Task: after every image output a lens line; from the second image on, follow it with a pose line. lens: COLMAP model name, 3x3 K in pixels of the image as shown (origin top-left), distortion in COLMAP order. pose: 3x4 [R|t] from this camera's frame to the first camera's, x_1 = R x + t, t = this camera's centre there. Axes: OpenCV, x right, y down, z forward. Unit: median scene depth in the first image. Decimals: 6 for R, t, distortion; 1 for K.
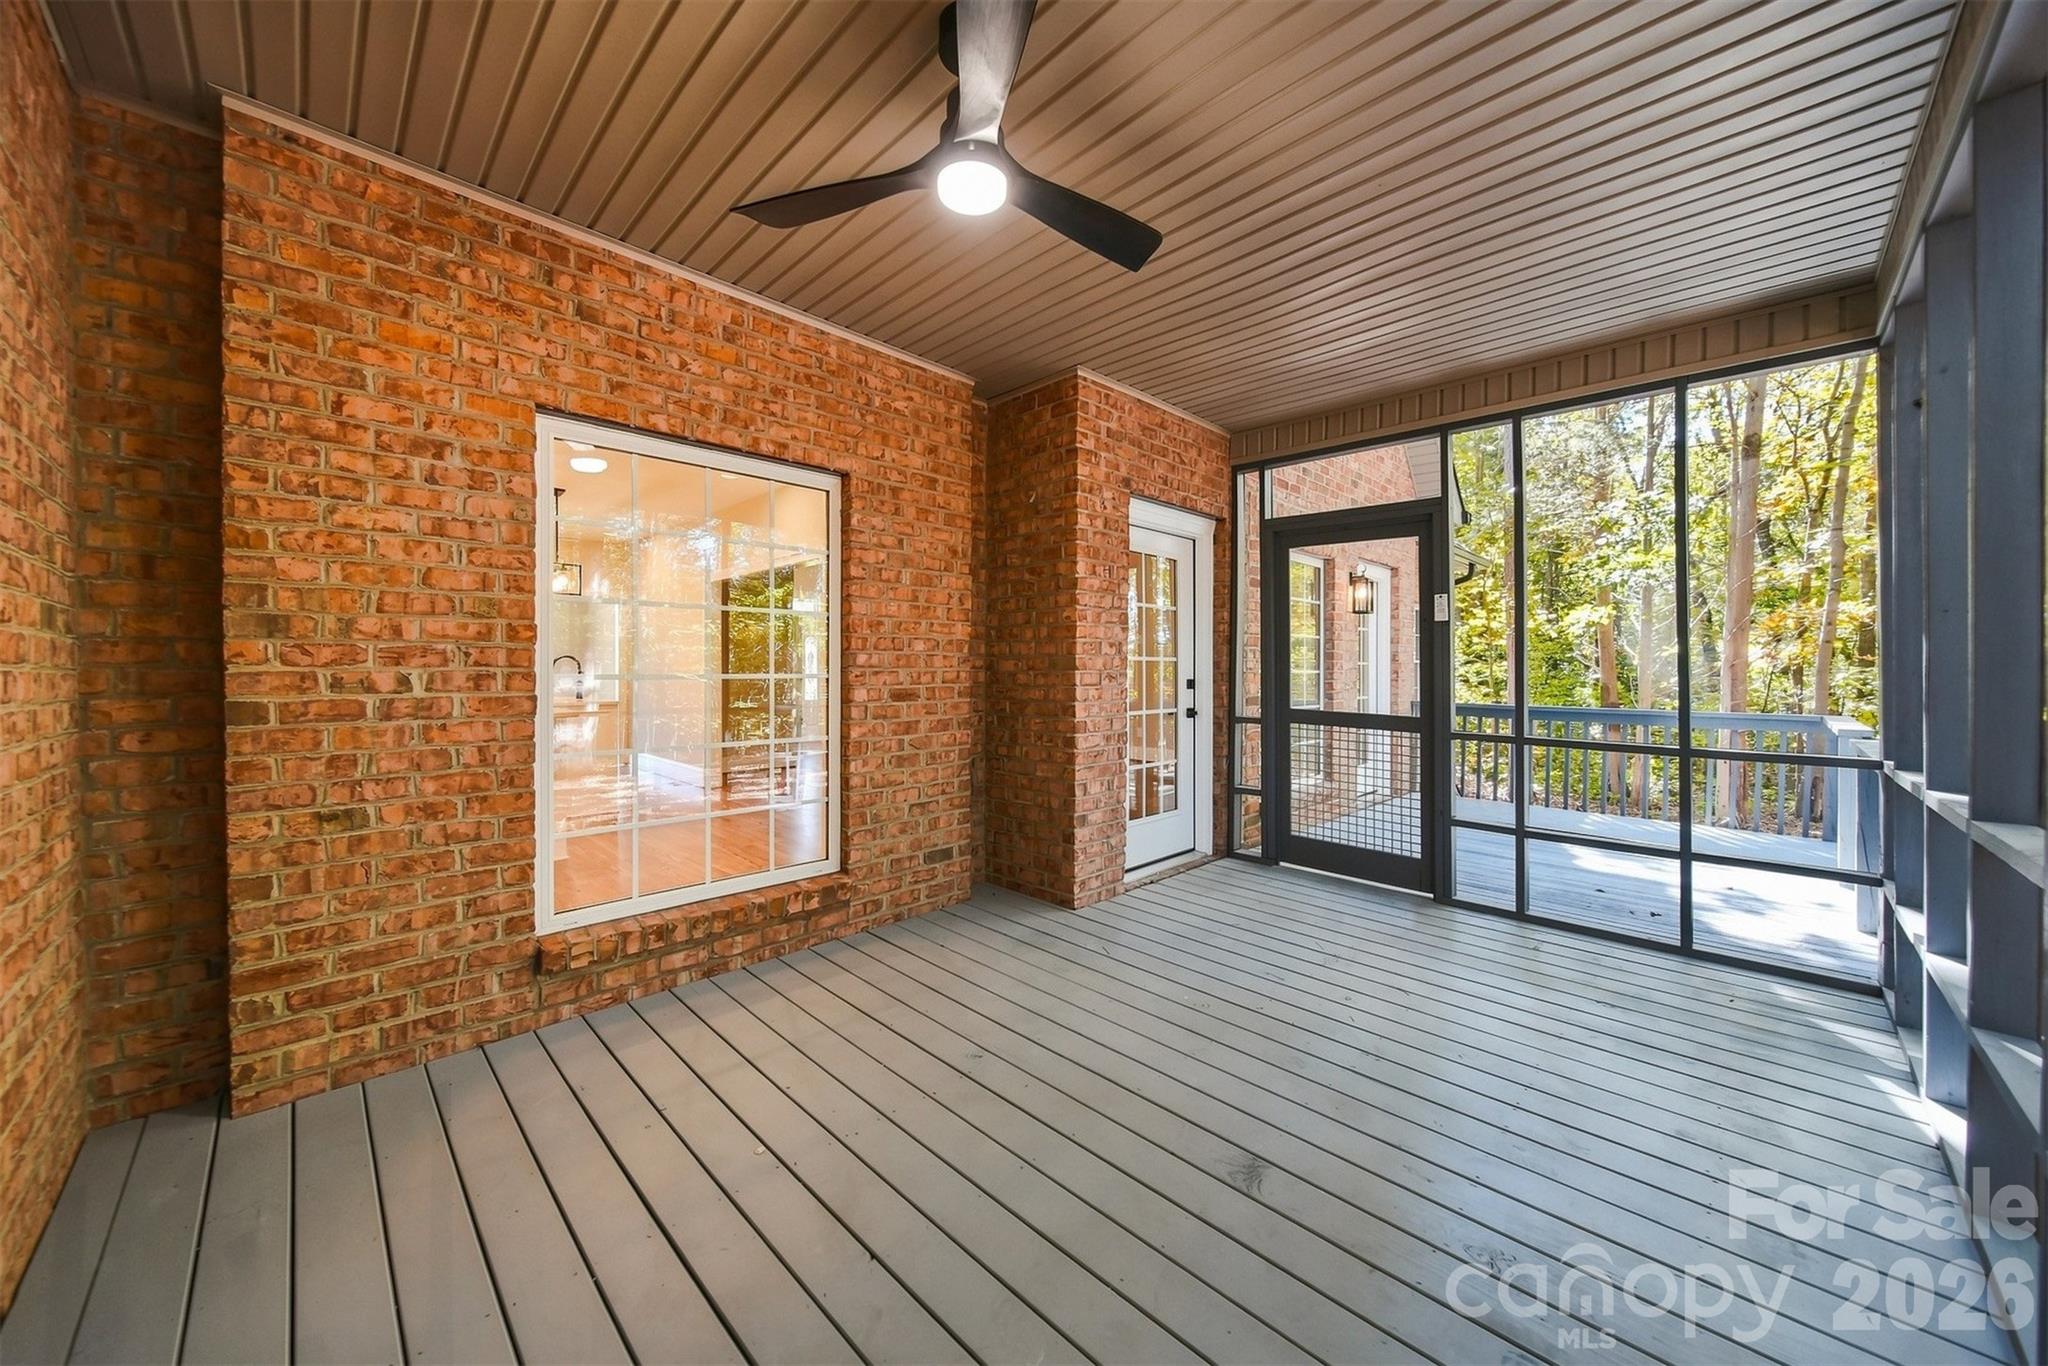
lens RADIAL K [[730.3, 0, 1030.2], [0, 730.3, 683.2], [0, 0, 1]] dist [-0.001756, -0.000142]
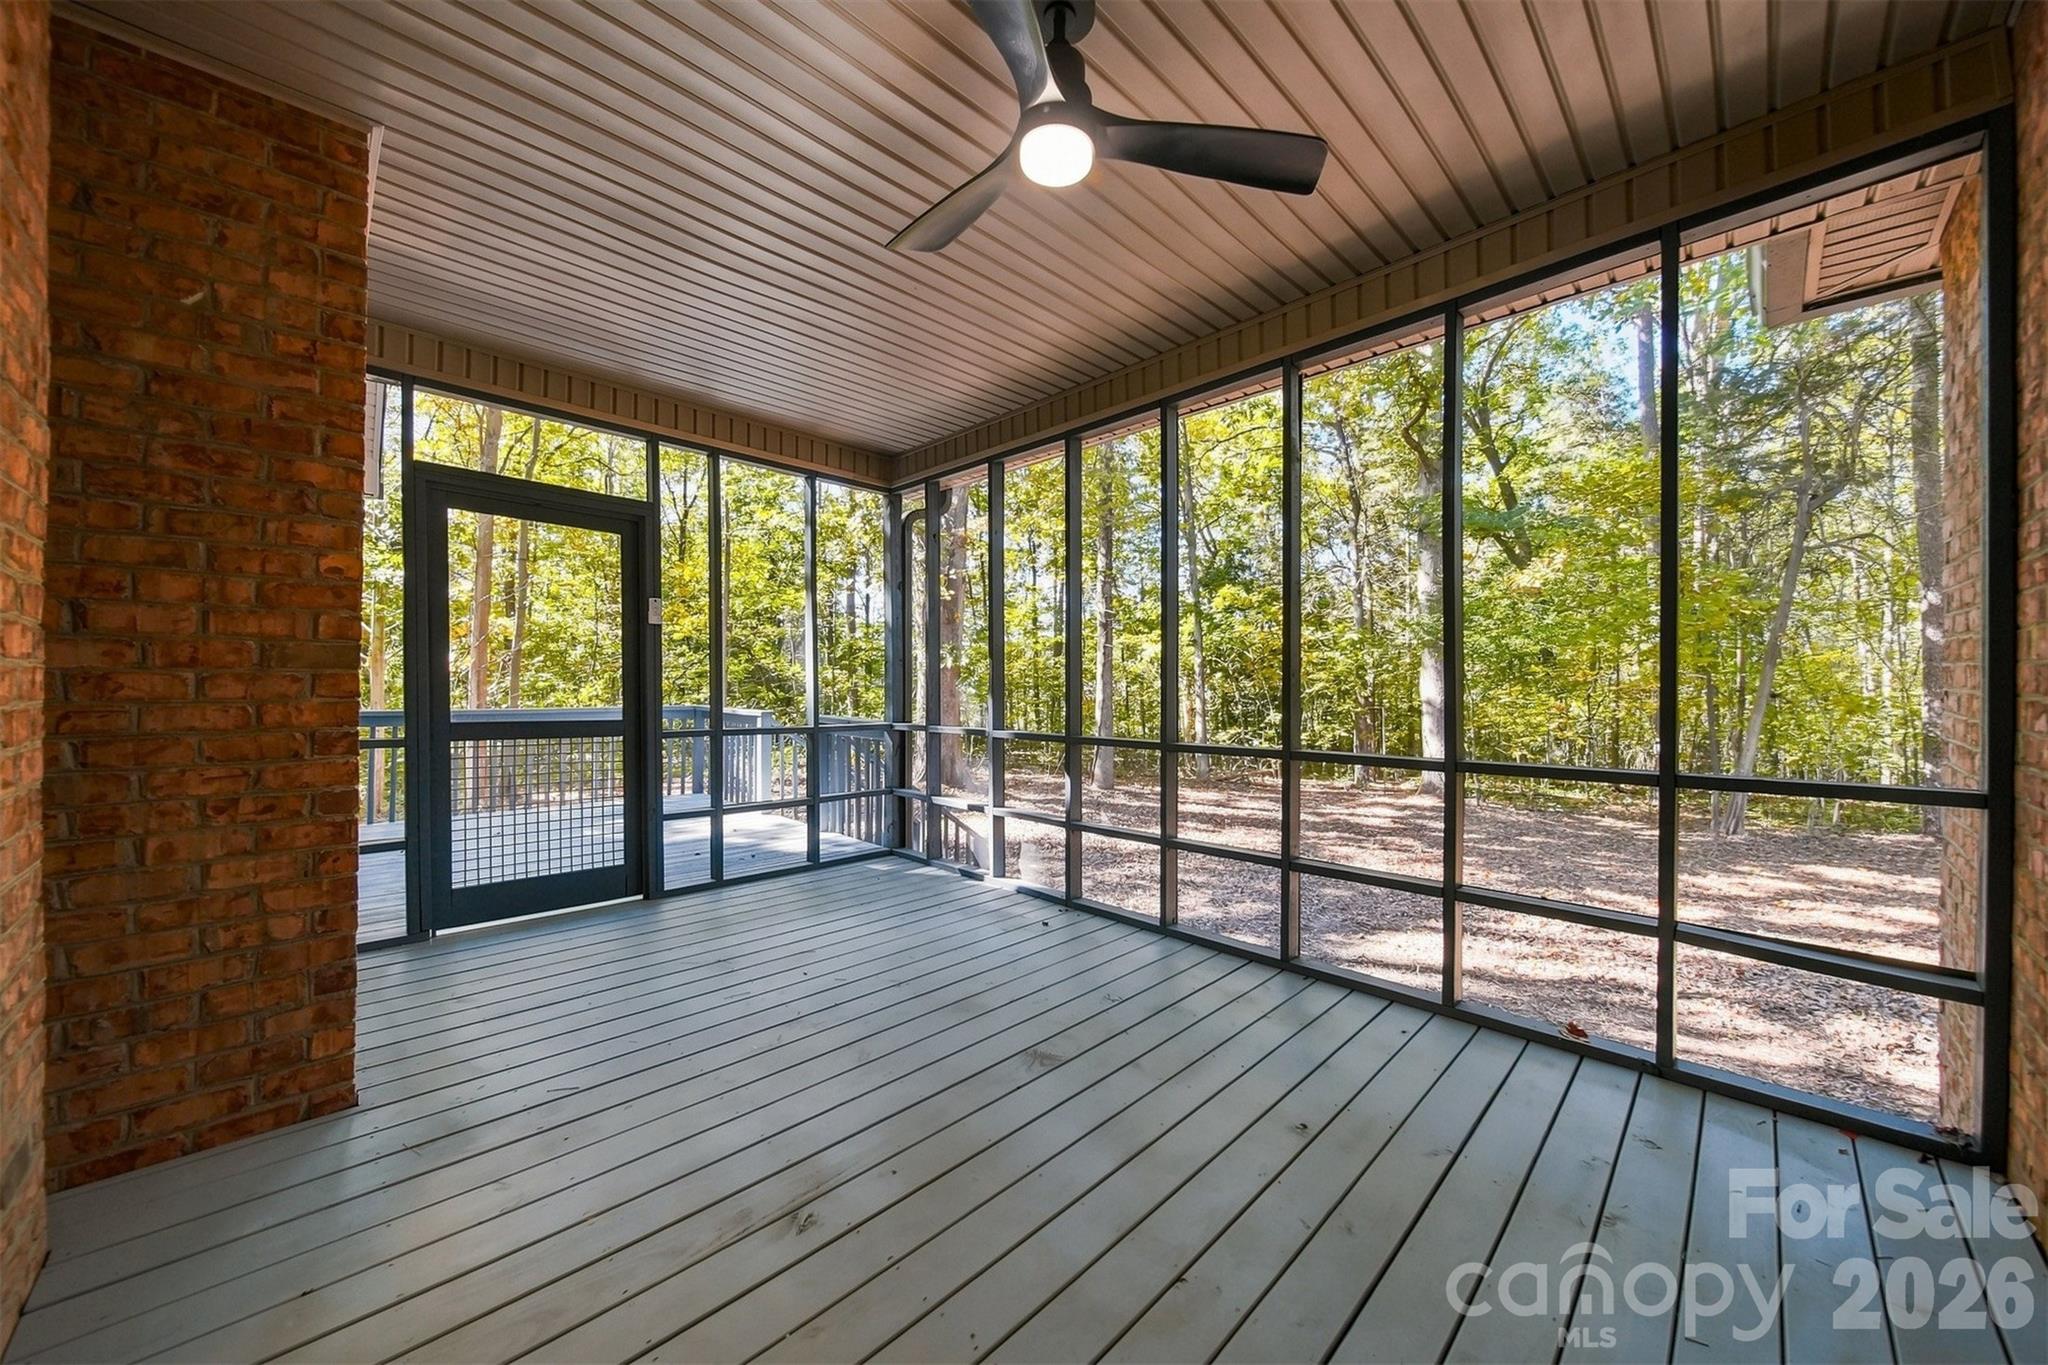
lens RADIAL K [[730.3, 0, 1030.2], [0, 730.3, 682.7], [0, 0, 1]] dist [-0.001756, -0.000142]
pose [[0.002980, -0.007663, 0.999966, -0.461573], [0.012709, 0.999890, 0.007625, -0.004632], [-0.999915, 0.012686, 0.003077, 0.465825]]
